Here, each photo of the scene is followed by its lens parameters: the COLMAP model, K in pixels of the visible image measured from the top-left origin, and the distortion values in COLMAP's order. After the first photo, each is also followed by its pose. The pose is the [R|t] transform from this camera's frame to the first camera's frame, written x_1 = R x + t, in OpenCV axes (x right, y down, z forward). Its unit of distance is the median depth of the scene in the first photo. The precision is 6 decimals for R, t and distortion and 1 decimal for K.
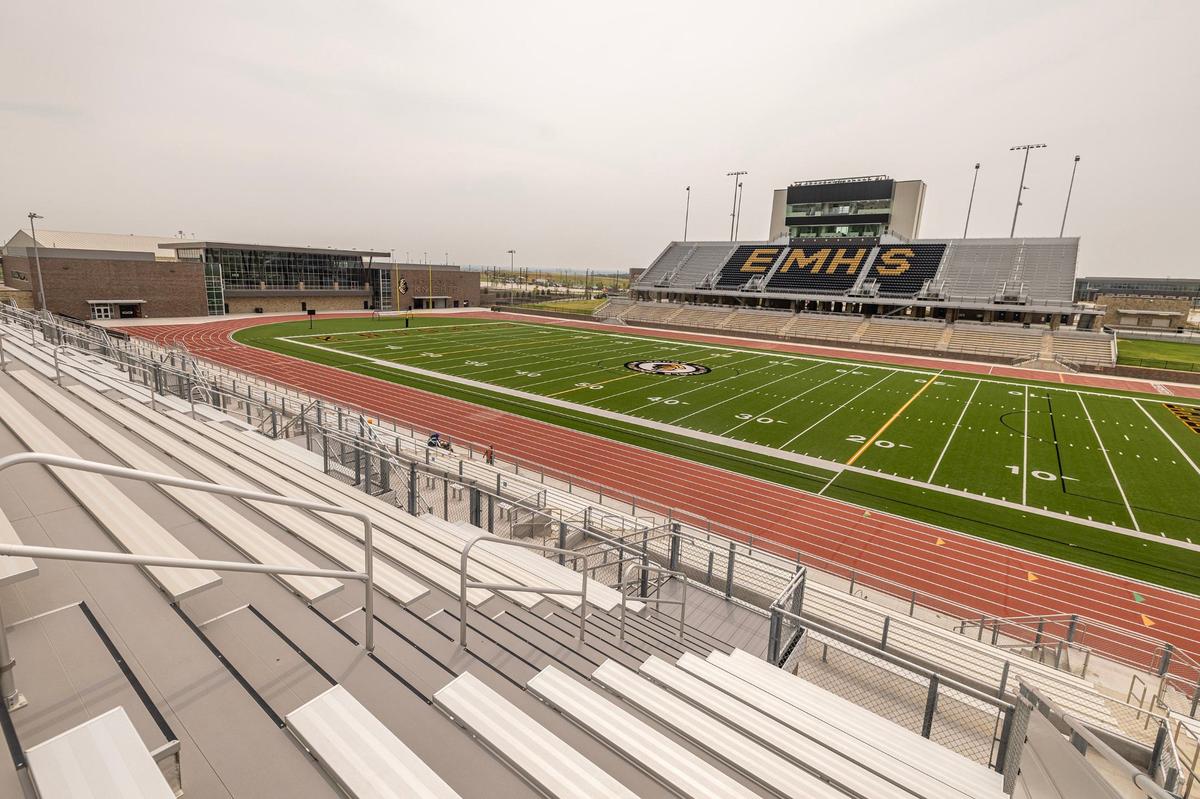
lens RADIAL K [[549.4, 0, 599.9], [0, 549.4, 382.5], [0, 0, 1]] dist [0.000528, 0.000022]
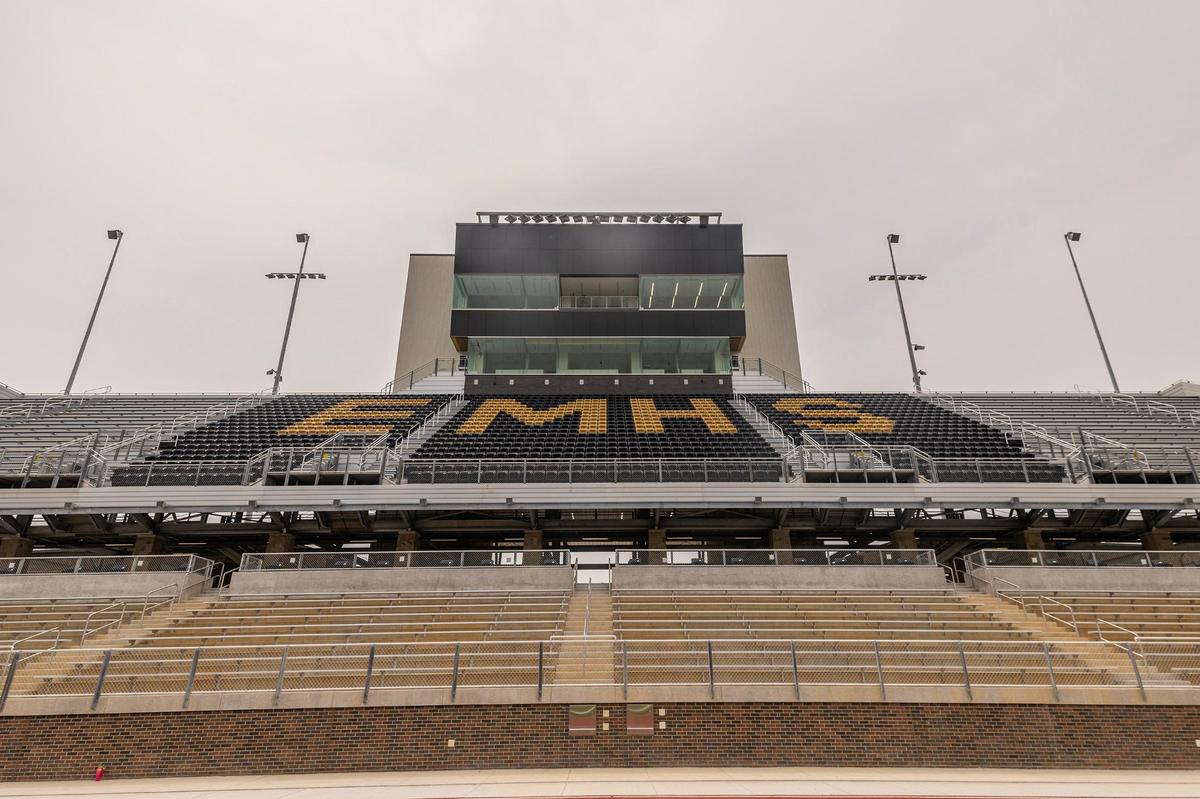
lens RADIAL K [[651.0, 0, 600.0], [0, 651.0, 399.5], [0, 0, 1]] dist [0.002770, 0.000398]
pose [[0.796770, 0.188091, 0.574265, 0.209638], [0.163337, 0.847914, -0.504344, -0.063266], [-0.581790, 0.495645, 0.644870, 0.755666]]
